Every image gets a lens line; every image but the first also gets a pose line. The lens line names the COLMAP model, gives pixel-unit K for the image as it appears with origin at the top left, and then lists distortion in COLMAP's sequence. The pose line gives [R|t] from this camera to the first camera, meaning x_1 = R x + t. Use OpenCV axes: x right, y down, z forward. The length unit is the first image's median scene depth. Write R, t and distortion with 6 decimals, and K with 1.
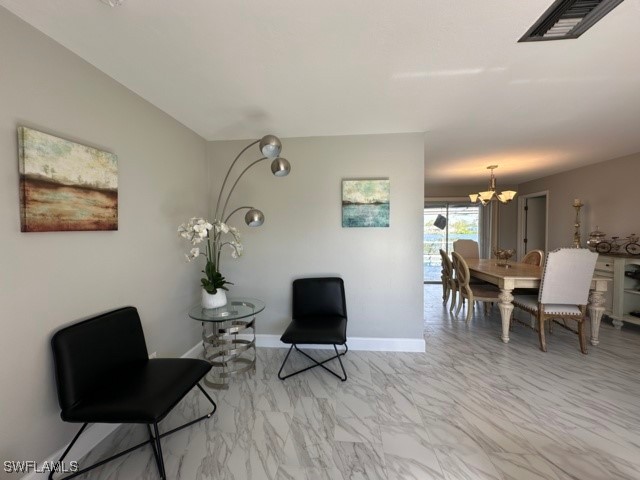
lens RADIAL K [[255.3, 0, 320.7], [0, 255.3, 239.6], [0, 0, 1]] dist [0.002763, 0.000246]
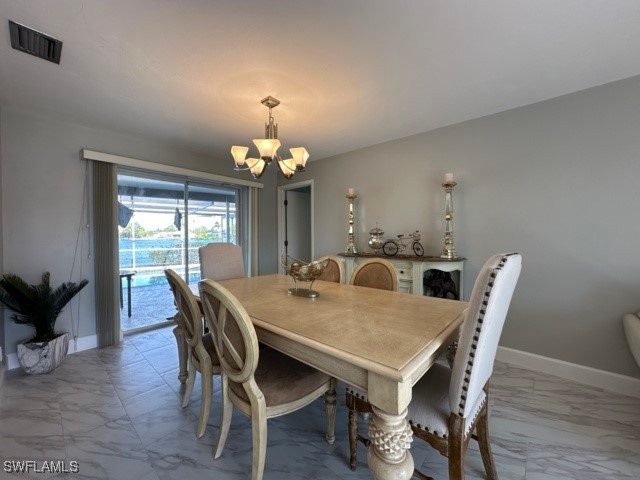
lens RADIAL K [[255.3, 0, 320.5], [0, 255.3, 239.0], [0, 0, 1]] dist [0.002763, 0.000246]
pose [[0.589356, -0.005491, 0.807855, 0.329538], [0.026470, 0.999571, -0.012516, 0.005422], [-0.807439, 0.028761, 0.589249, 0.659610]]
